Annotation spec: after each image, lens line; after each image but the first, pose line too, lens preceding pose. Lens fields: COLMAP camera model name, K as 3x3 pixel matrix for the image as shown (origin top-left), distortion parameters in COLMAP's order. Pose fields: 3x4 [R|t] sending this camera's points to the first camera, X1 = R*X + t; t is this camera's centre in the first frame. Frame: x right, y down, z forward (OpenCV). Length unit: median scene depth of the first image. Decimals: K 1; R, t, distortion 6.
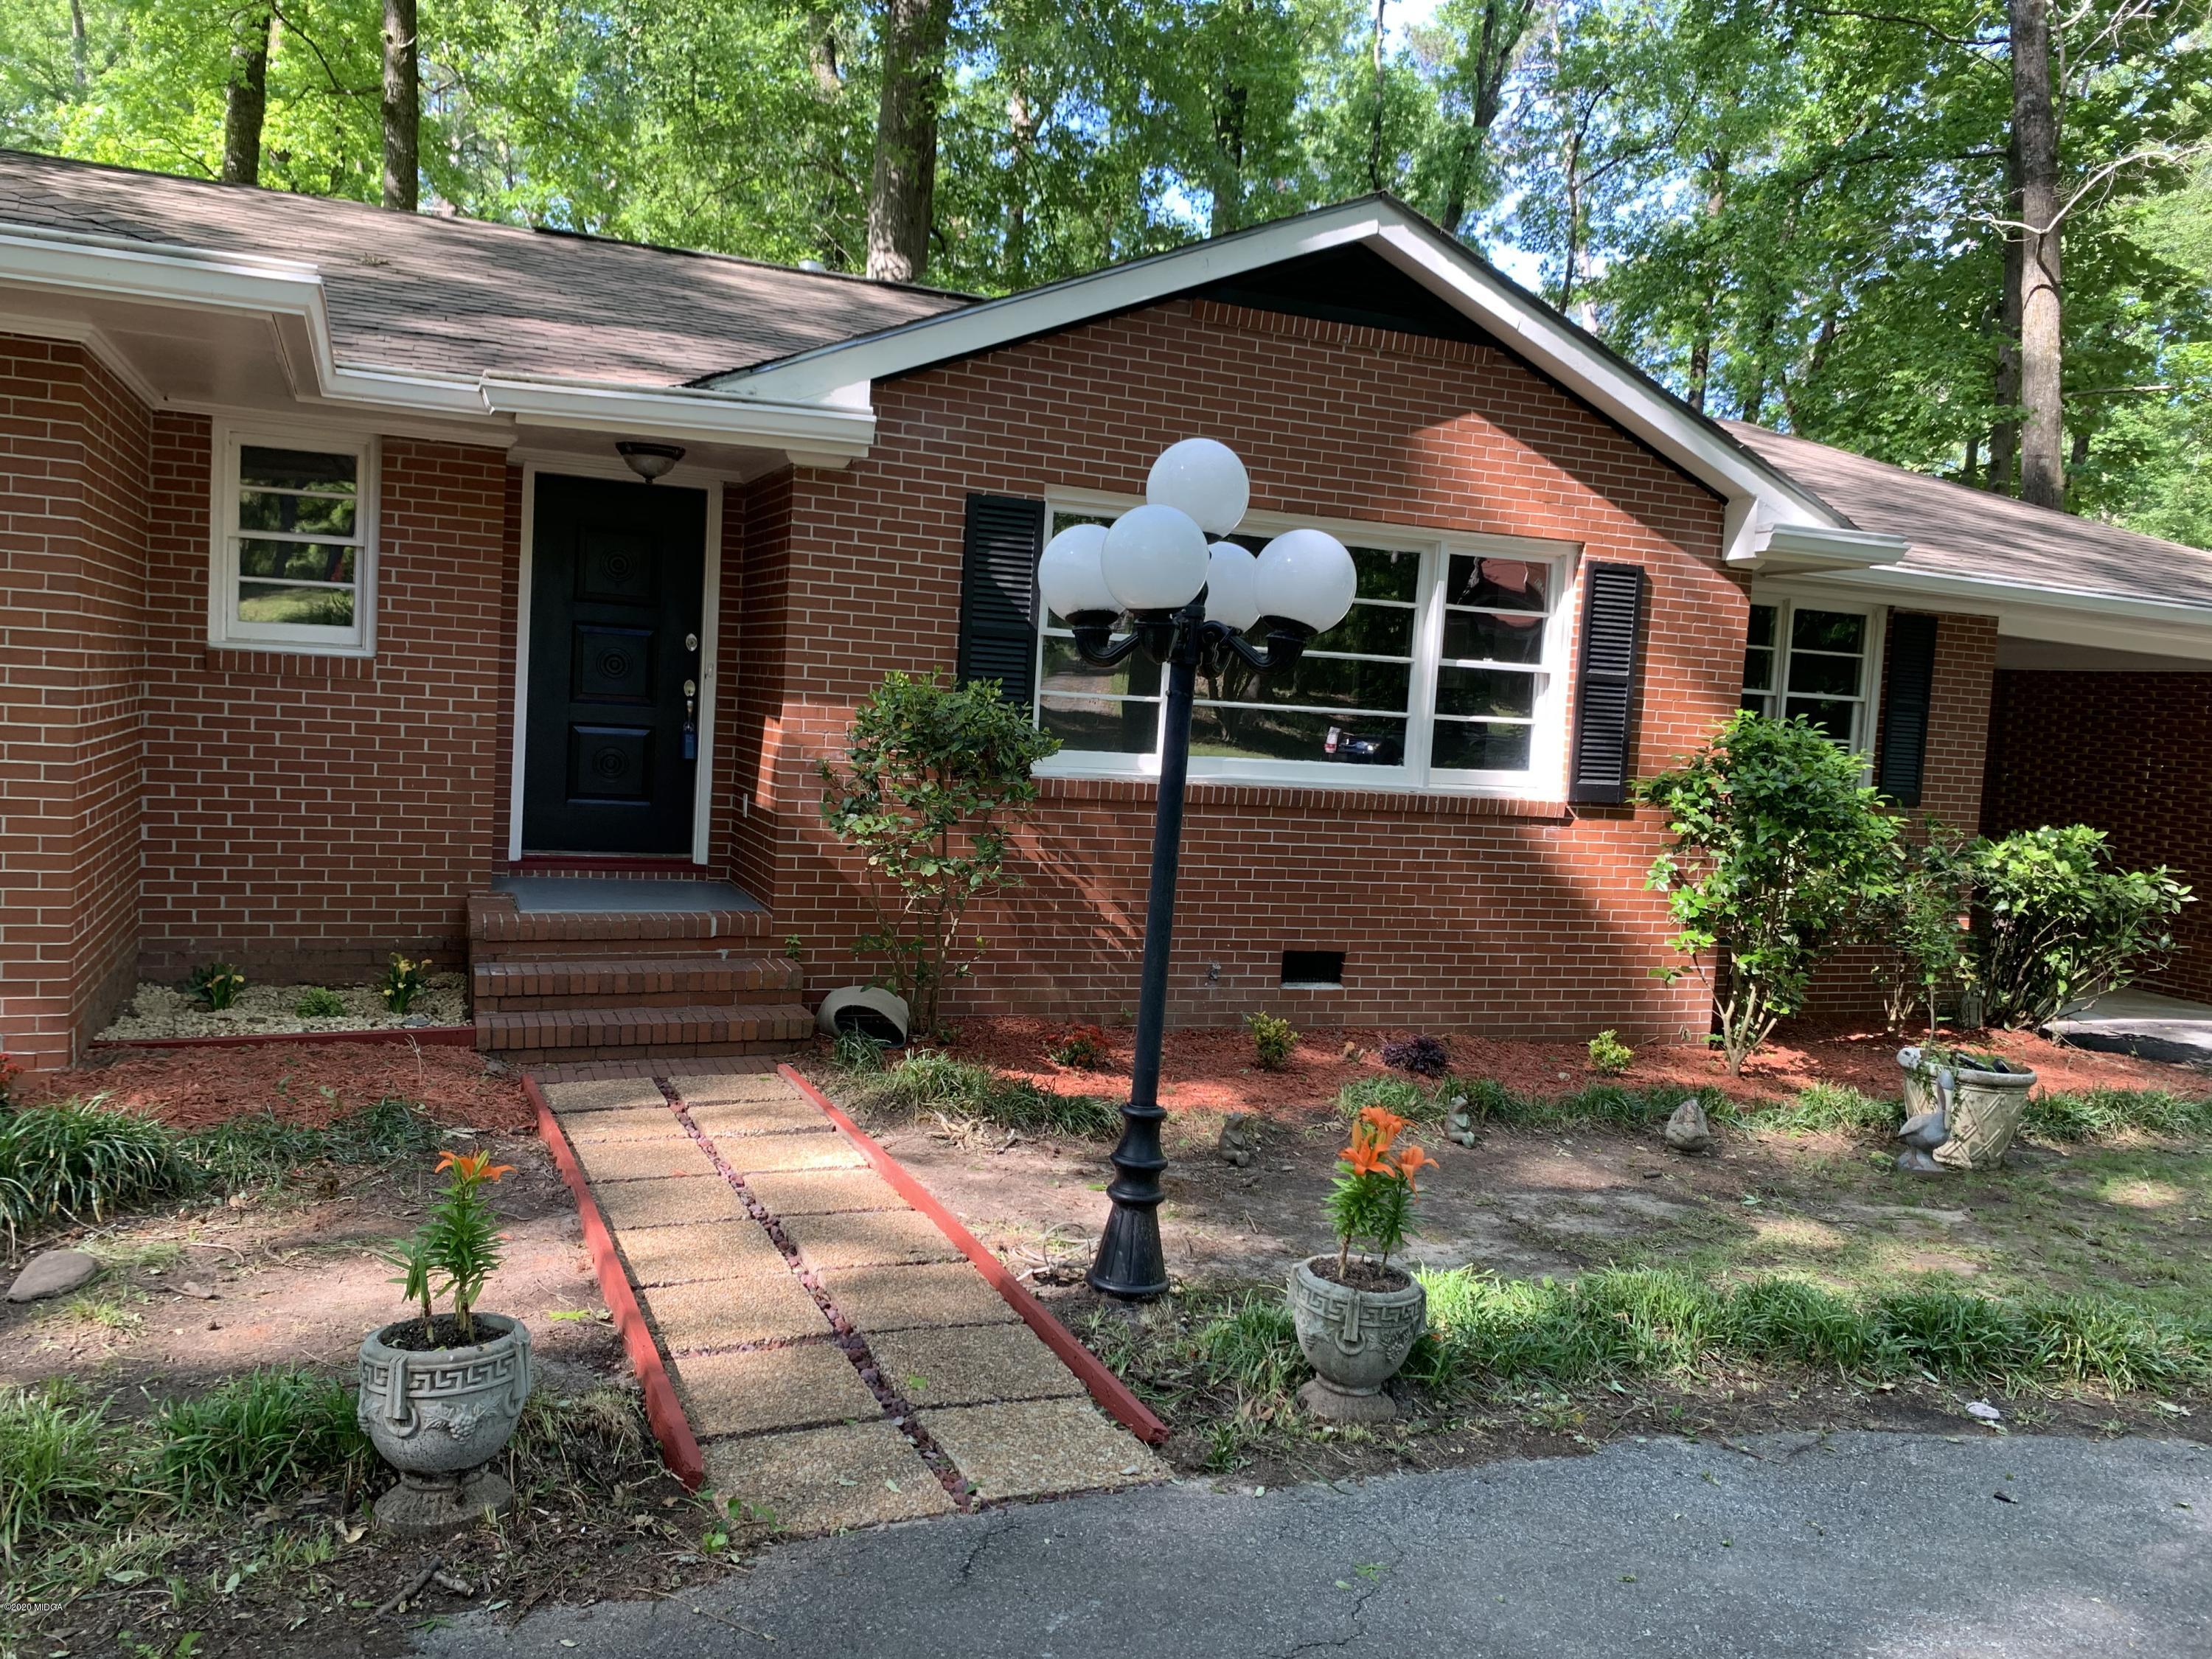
lens RADIAL K [[1703.8, 0, 1106.0], [0, 1703.8, 829.5], [0, 0, 1]] dist [0.026561, -0.006303]
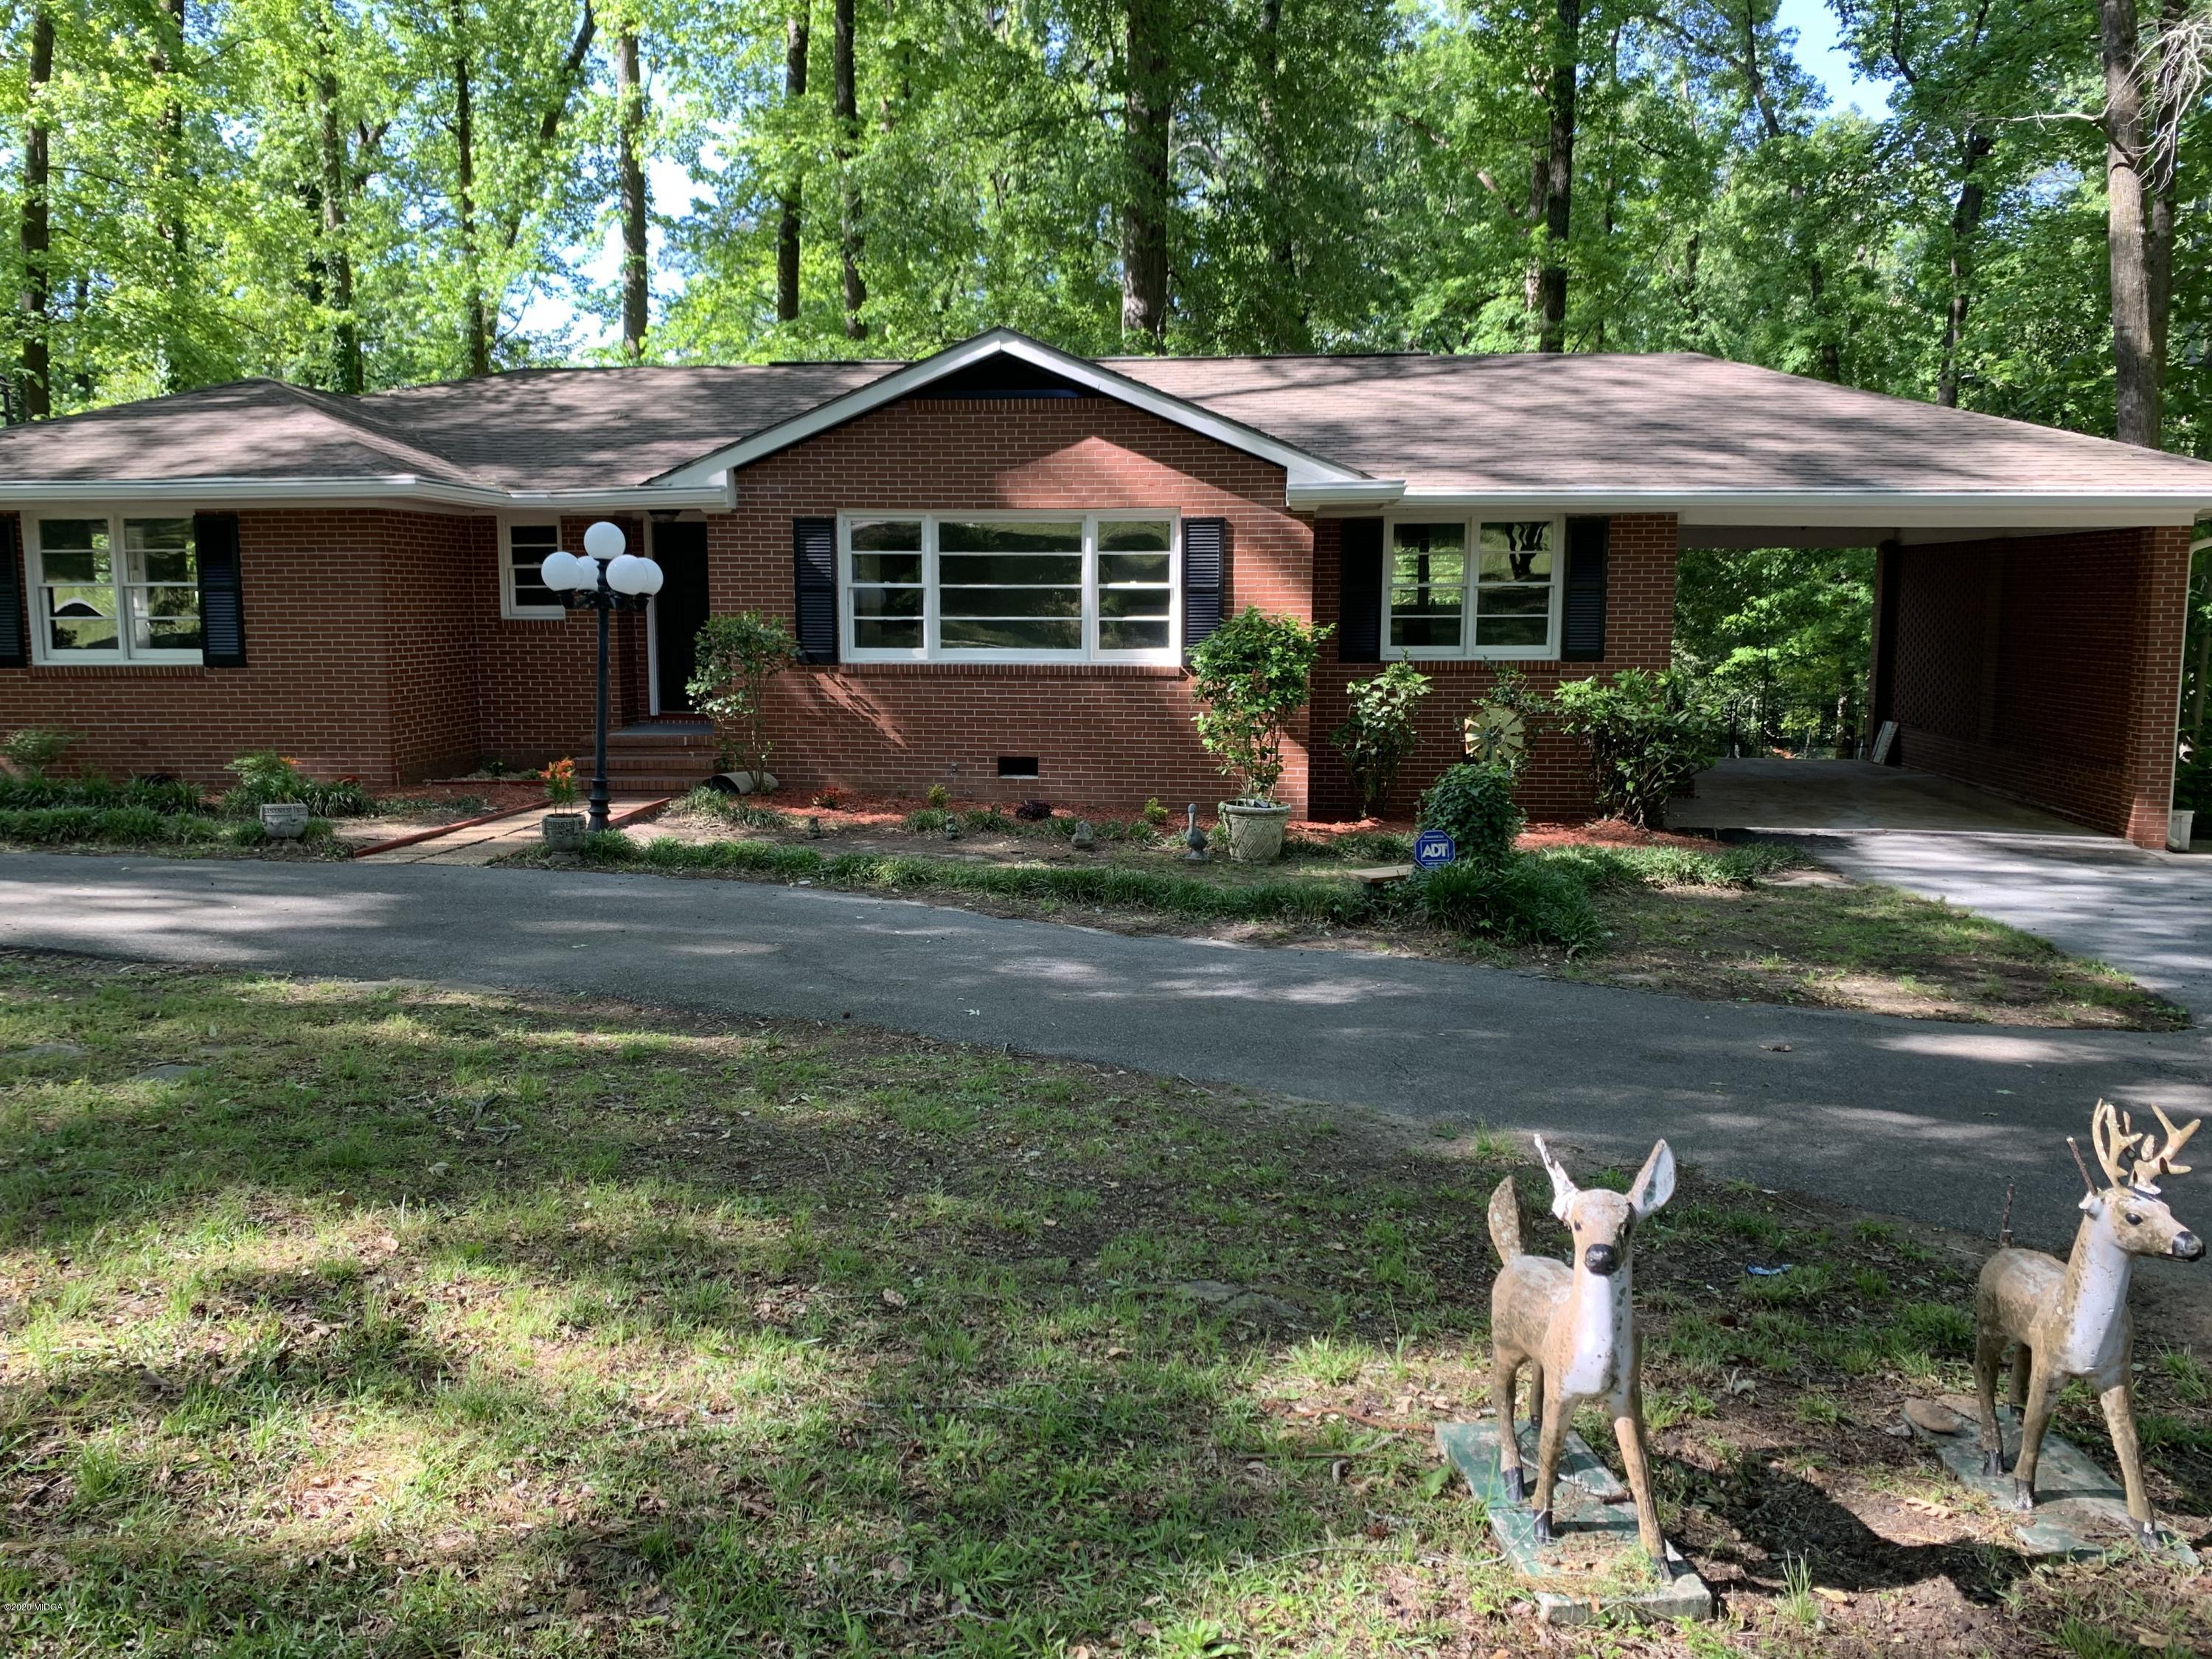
lens RADIAL K [[1703.8, 0, 1106.0], [0, 1703.8, 829.5], [0, 0, 1]] dist [0.026561, -0.006303]
pose [[0.878921, 0.004079, -0.476950, 0.983548], [0.018041, 0.998964, 0.041789, 0.070460], [0.476626, -0.045333, 0.877937, -0.473188]]
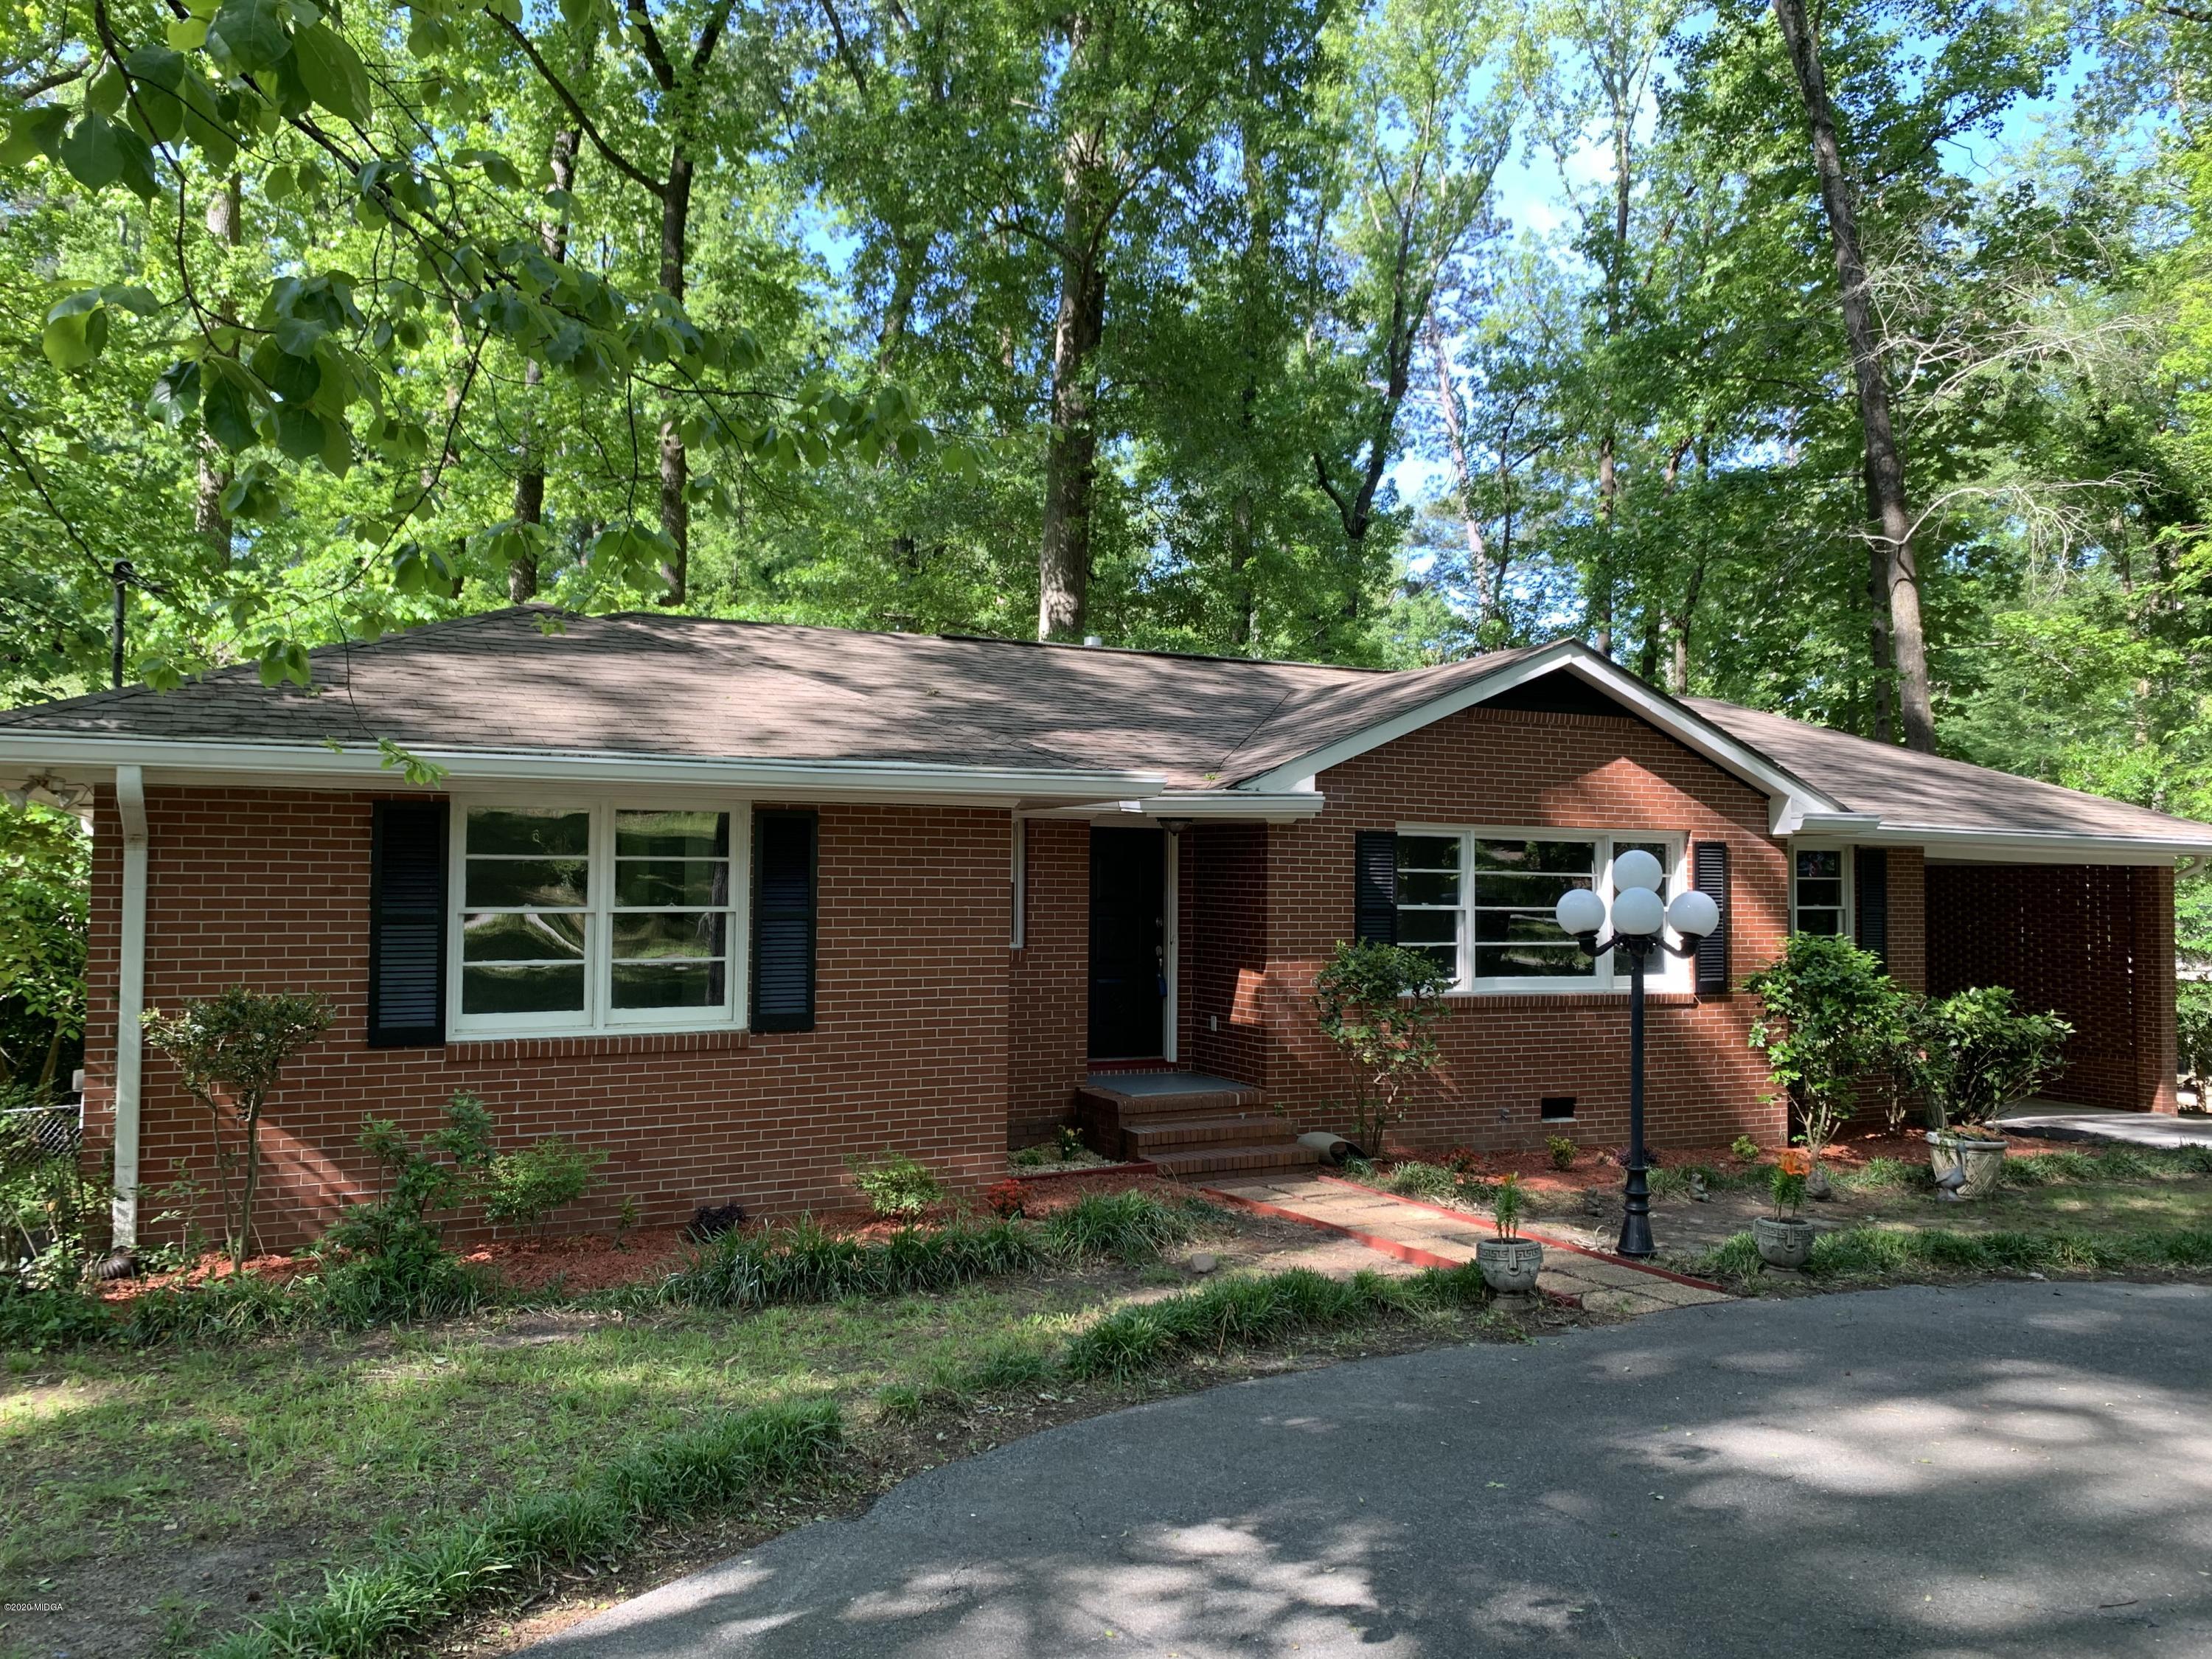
lens RADIAL K [[1698.6, 0, 1106.0], [0, 1698.6, 829.5], [0, 0, 1]] dist [0.093698, -0.128987]
pose [[0.995675, -0.047594, 0.079790, -0.390304], [0.055391, 0.993591, -0.098531, -0.039520], [-0.074590, 0.102525, 0.991930, -0.551004]]
